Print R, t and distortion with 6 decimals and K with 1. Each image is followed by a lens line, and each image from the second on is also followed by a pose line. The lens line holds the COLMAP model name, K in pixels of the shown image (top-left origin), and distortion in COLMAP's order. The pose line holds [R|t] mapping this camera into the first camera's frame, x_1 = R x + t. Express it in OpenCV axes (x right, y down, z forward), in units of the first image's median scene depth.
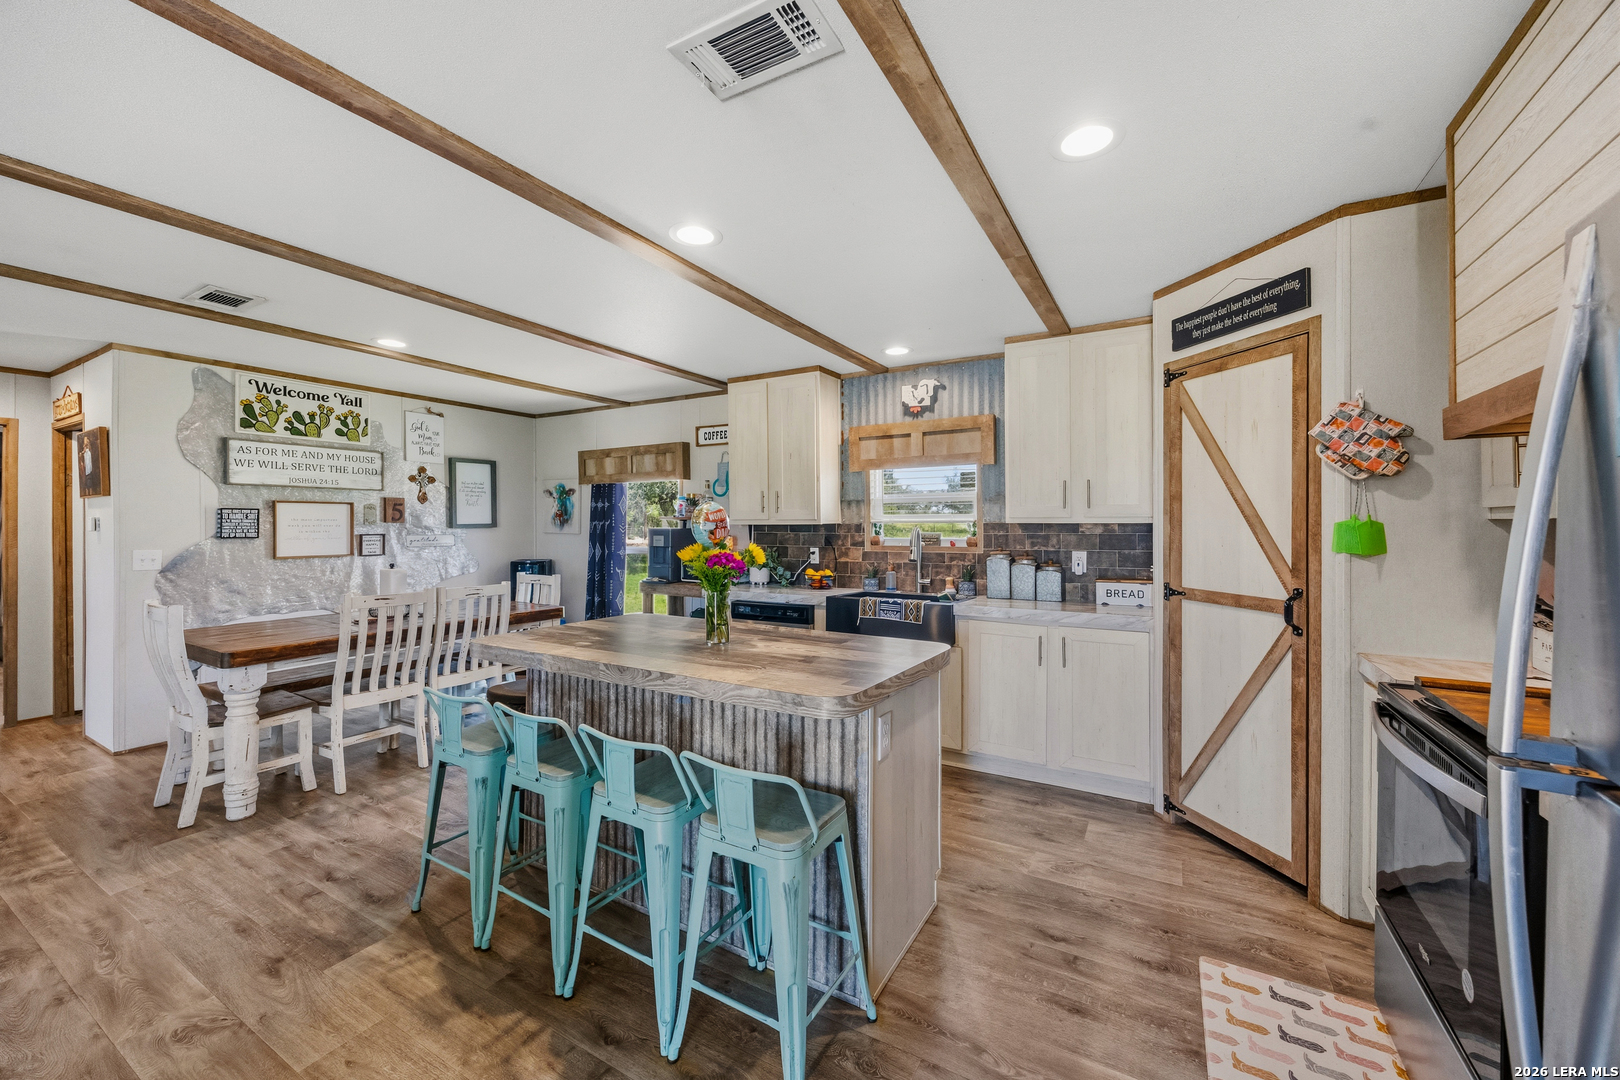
lens RADIAL K [[627.4, 0, 816.5], [0, 627.4, 525.0], [0, 0, 1]] dist [-0.002022, -0.000522]
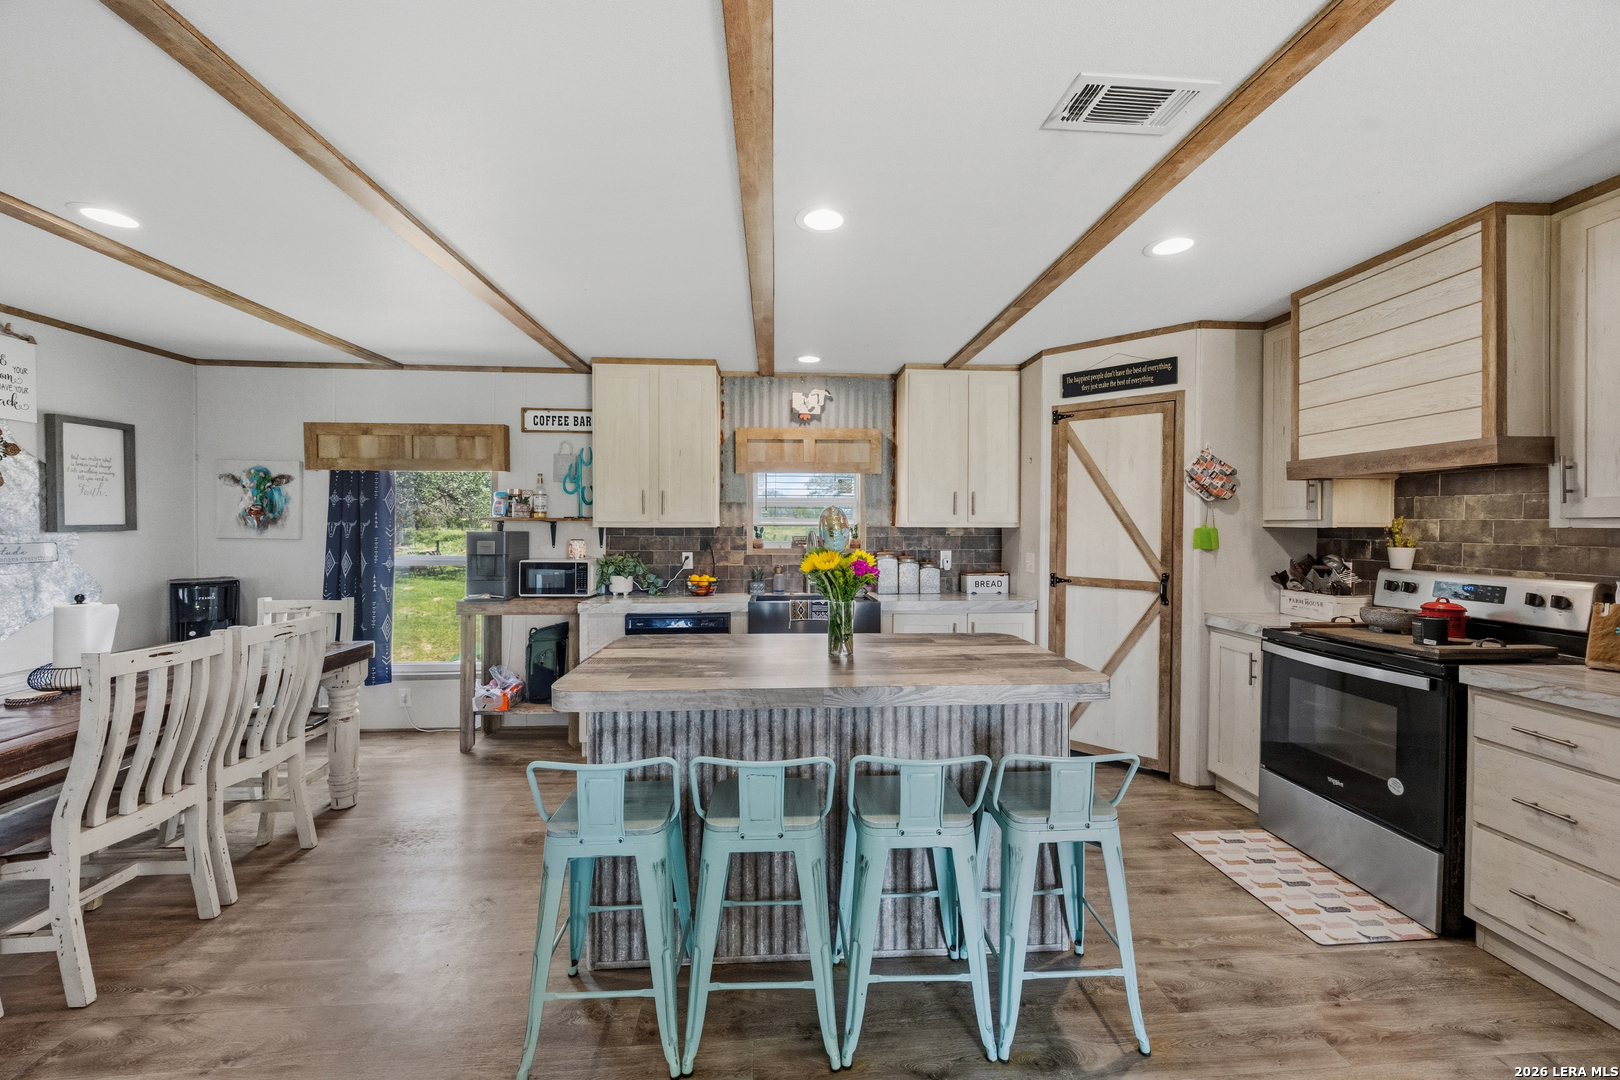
lens RADIAL K [[625.9, 0, 818.7], [0, 625.9, 530.1], [0, 0, 1]] dist [-0.001895, -0.000223]
pose [[0.830562, -0.001525, 0.556925, -0.394949], [-0.002940, 0.999970, 0.007122, -0.004234], [-0.556919, -0.007553, 0.830532, 0.126037]]
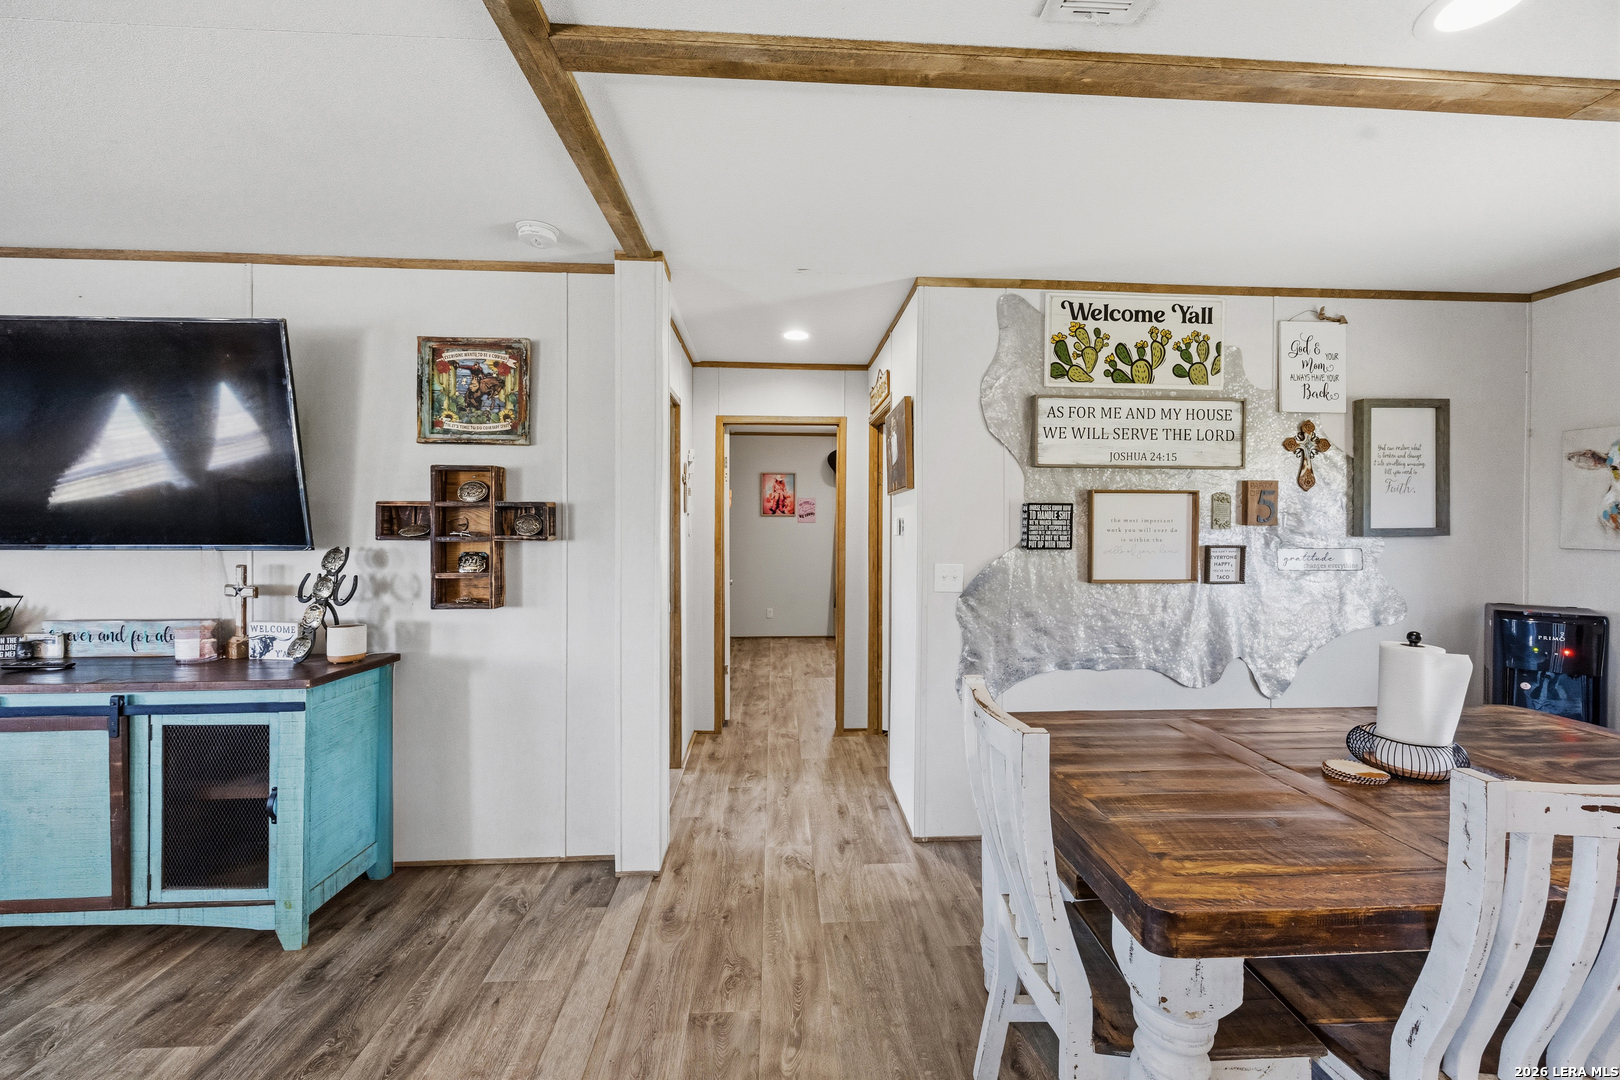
lens RADIAL K [[623.3, 0, 812.5], [0, 623.3, 530.3], [0, 0, 1]] dist [0.000543, -0.000322]
pose [[0.547166, 0.009996, -0.836964, -0.513874], [-0.006597, 0.999949, 0.007630, -0.001564], [0.836998, 0.001347, 0.547204, 0.441100]]
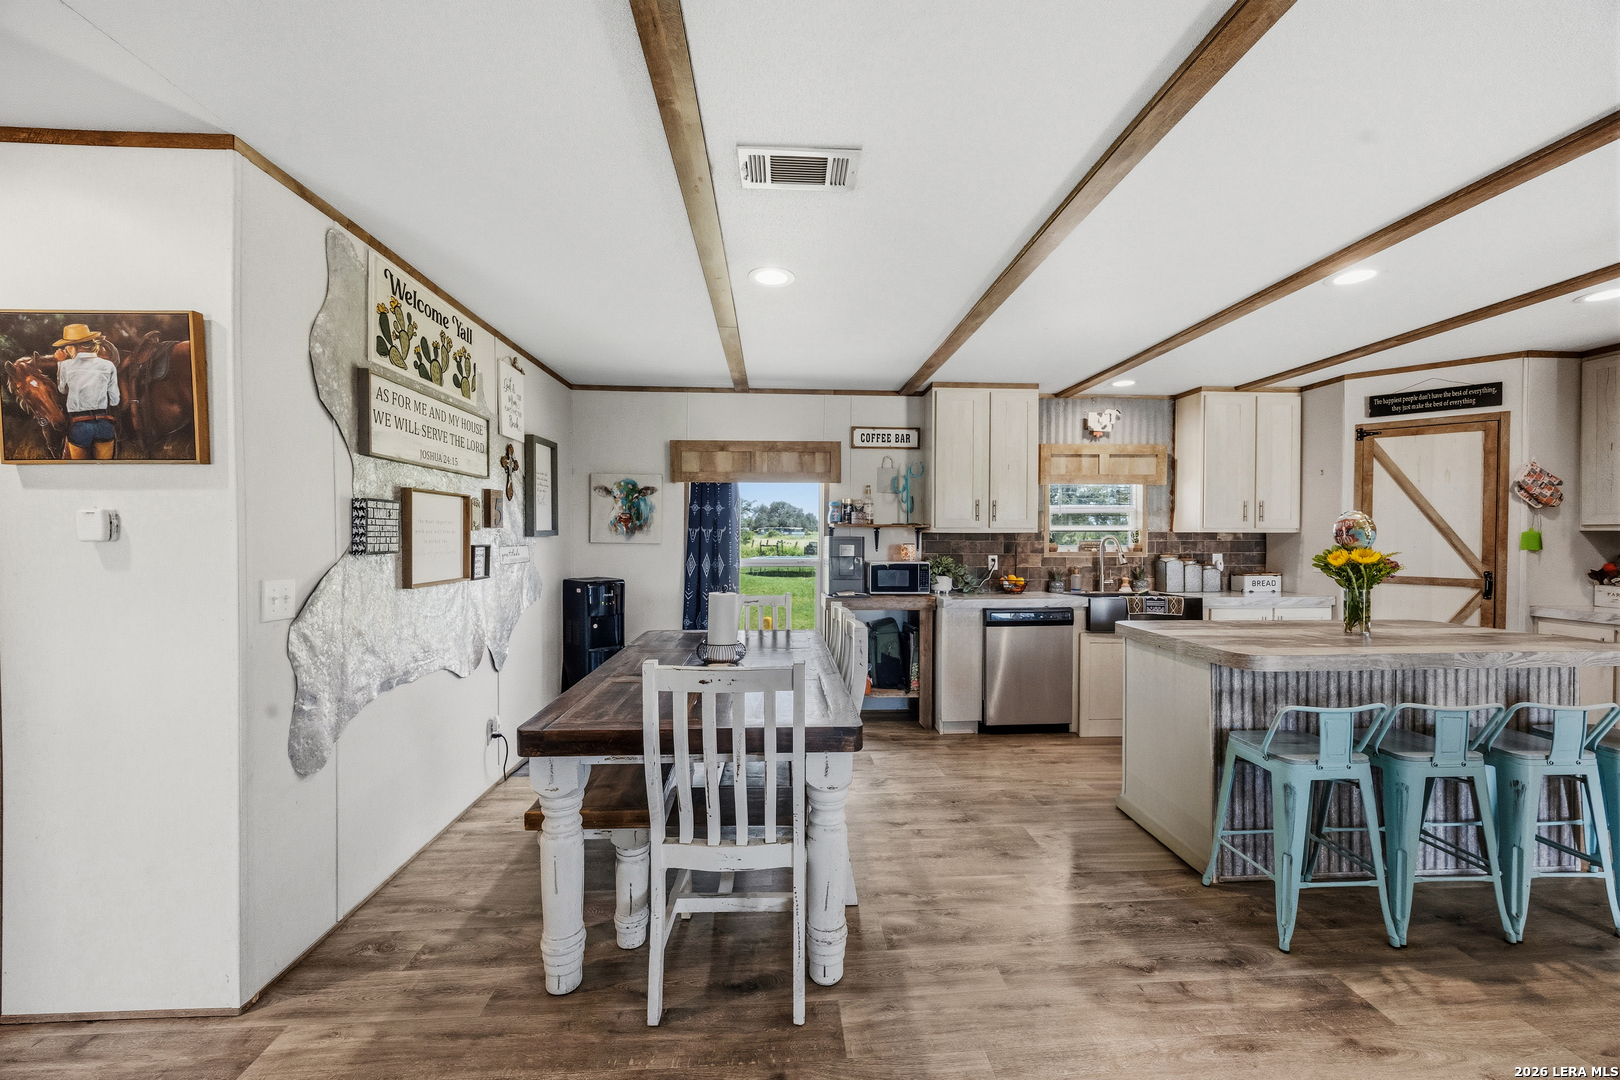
lens RADIAL K [[620.0, 0, 813.1], [0, 620.0, 541.5], [0, 0, 1]] dist [-0.000689, -0.000118]
pose [[0.834649, -0.003580, 0.550770, -0.900124], [-0.001514, 0.999960, 0.008795, 0.005154], [-0.550780, -0.008174, 0.834611, 0.330104]]
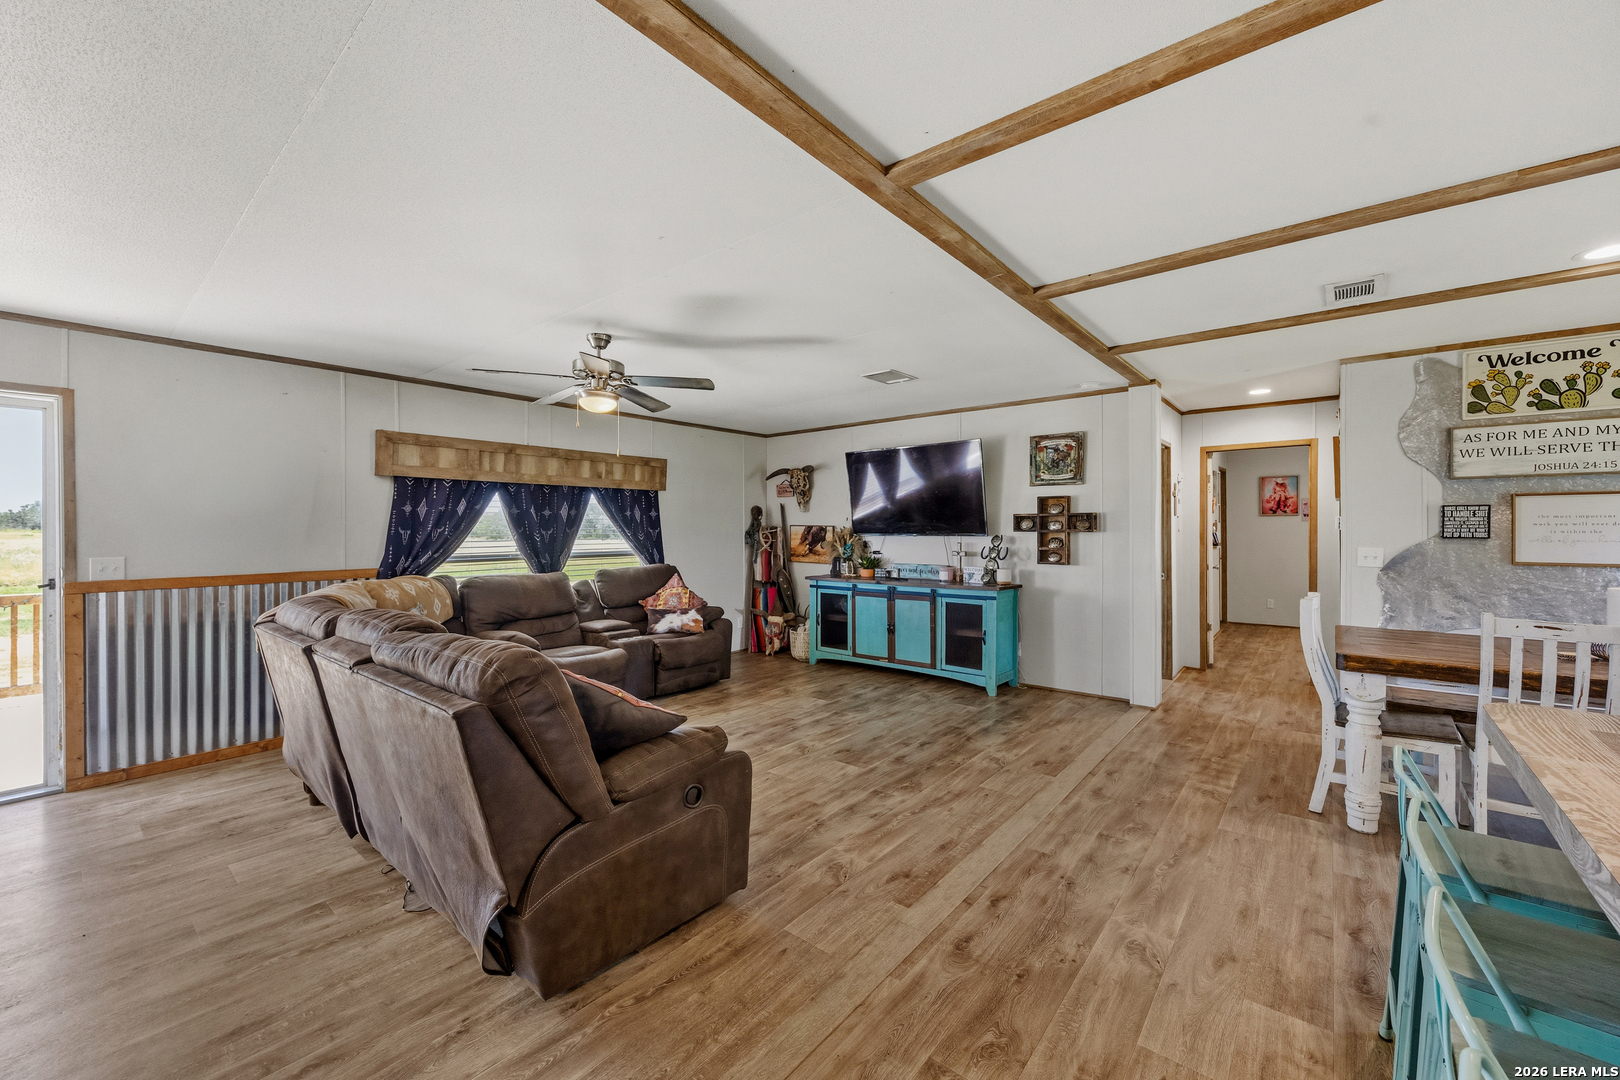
lens RADIAL K [[625.9, 0, 818.7], [0, 625.9, 530.1], [0, 0, 1]] dist [-0.001895, -0.000223]
pose [[-0.165356, 0.006979, -0.986209, 0.105780], [0.001630, 0.999976, 0.006803, 0.001968], [0.986233, -0.000483, -0.165364, 0.238722]]
